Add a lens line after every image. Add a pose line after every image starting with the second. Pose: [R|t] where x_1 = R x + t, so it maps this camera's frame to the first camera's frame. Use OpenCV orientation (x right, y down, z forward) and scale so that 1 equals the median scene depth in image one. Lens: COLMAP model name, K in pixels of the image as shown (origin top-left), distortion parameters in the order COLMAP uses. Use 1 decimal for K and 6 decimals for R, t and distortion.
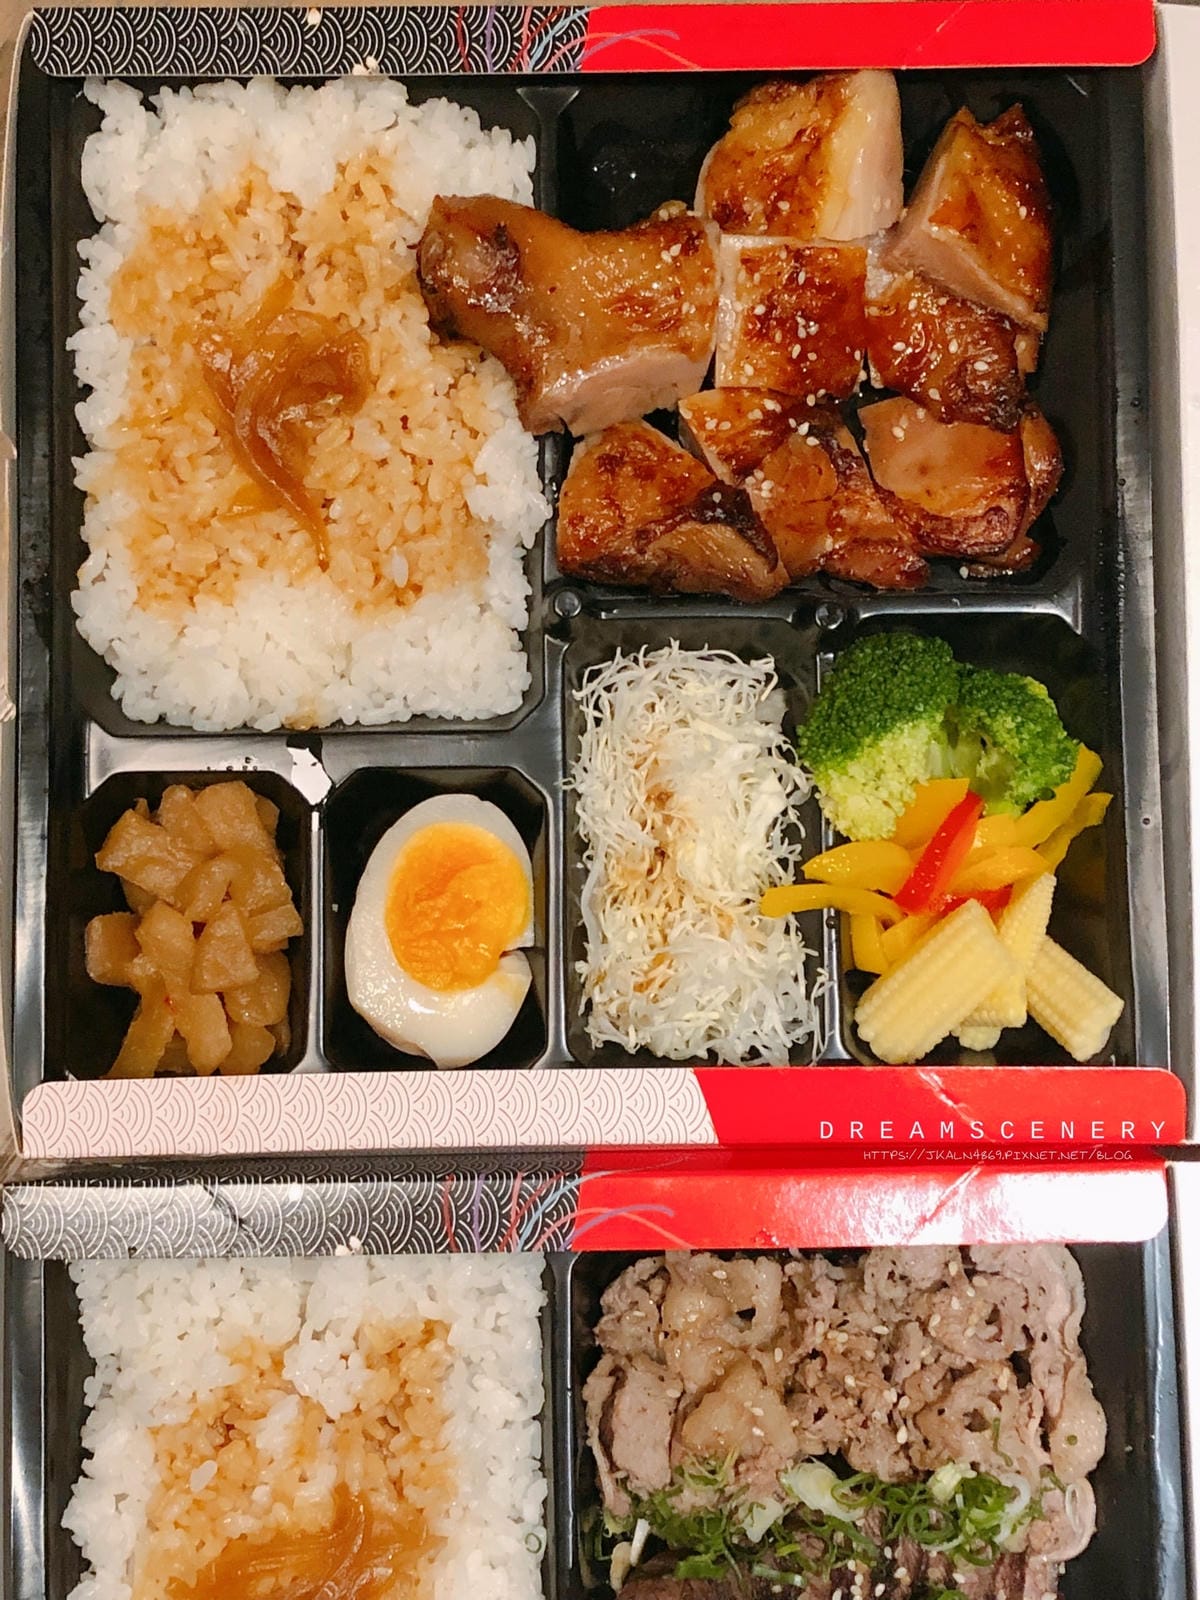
lens RADIAL K [[2578.9, 0, 600.0], [0, 2578.9, 800.0], [0, 0, 1]] dist [0.262728, -1.278047]
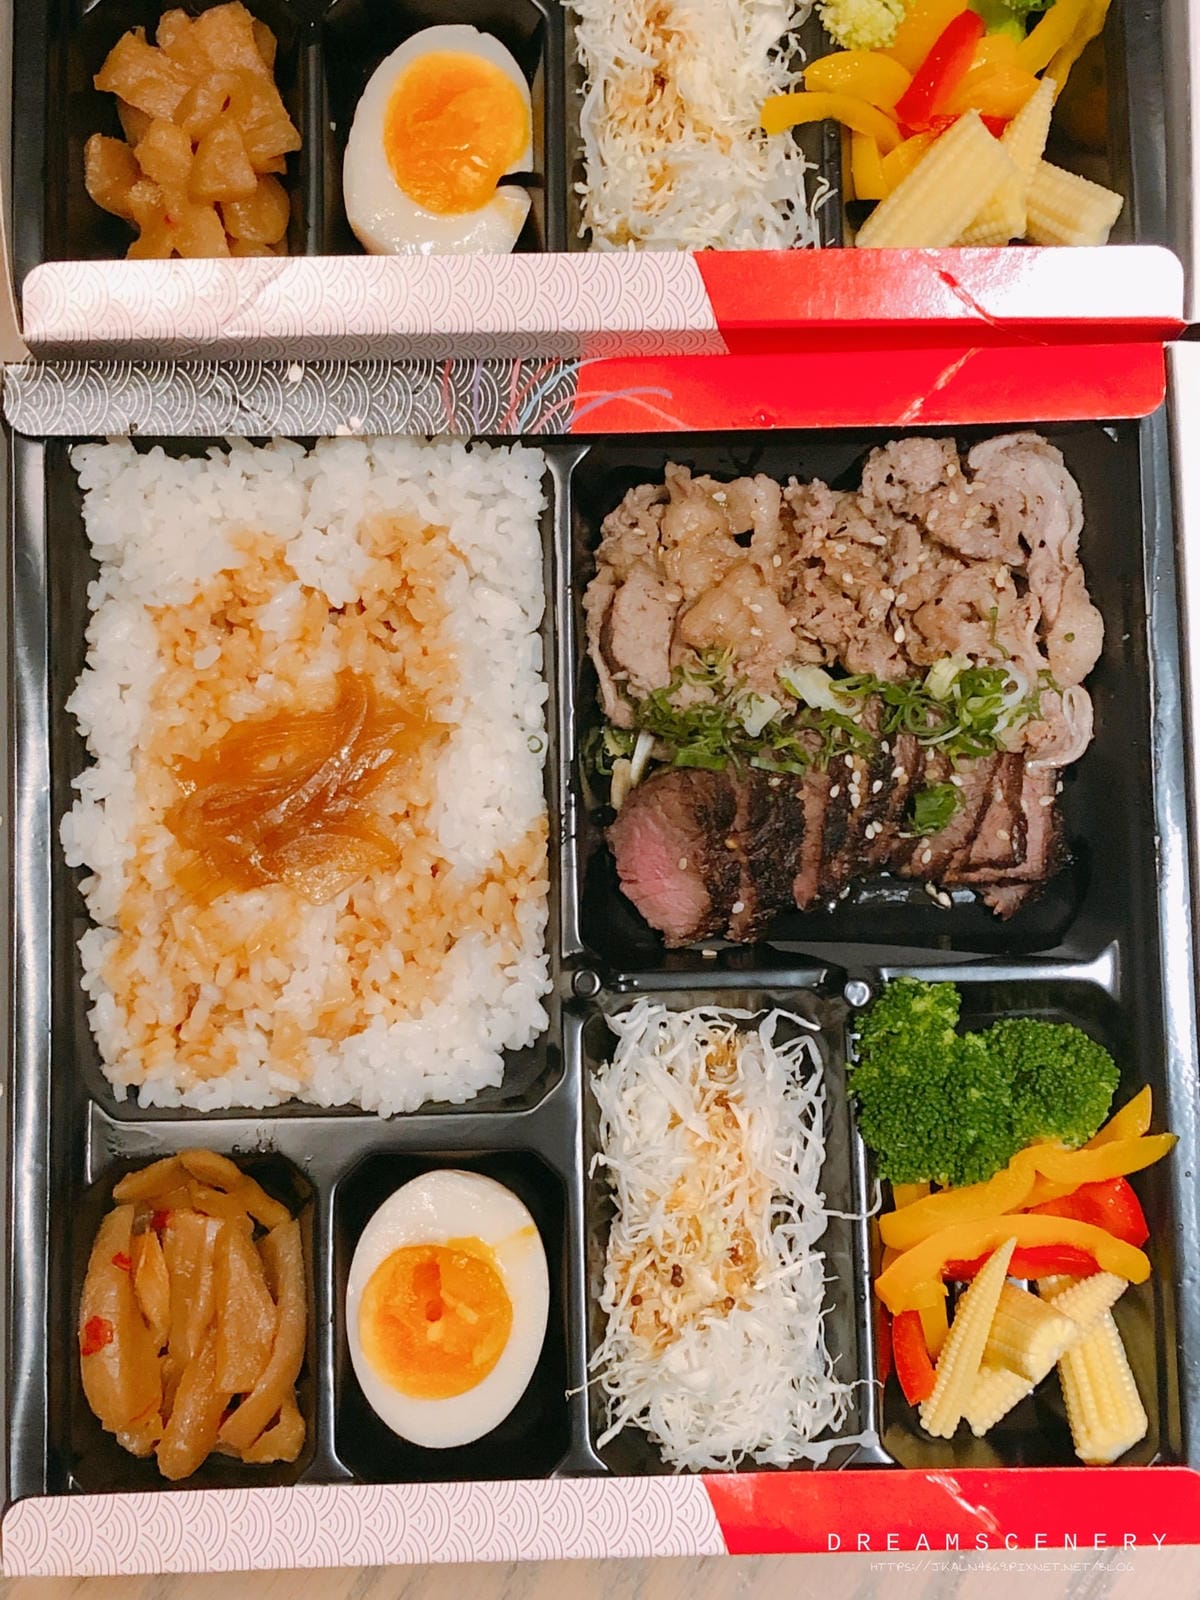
lens RADIAL K [[2572.8, 0, 601.1], [0, 2572.8, 751.6], [0, 0, 1]] dist [0.283801, -1.486223]
pose [[0.999988, -0.002877, -0.003999, 0.004161], [0.002832, 0.999934, -0.011108, 0.295688], [0.004031, 0.011096, 0.999930, 0.001382]]
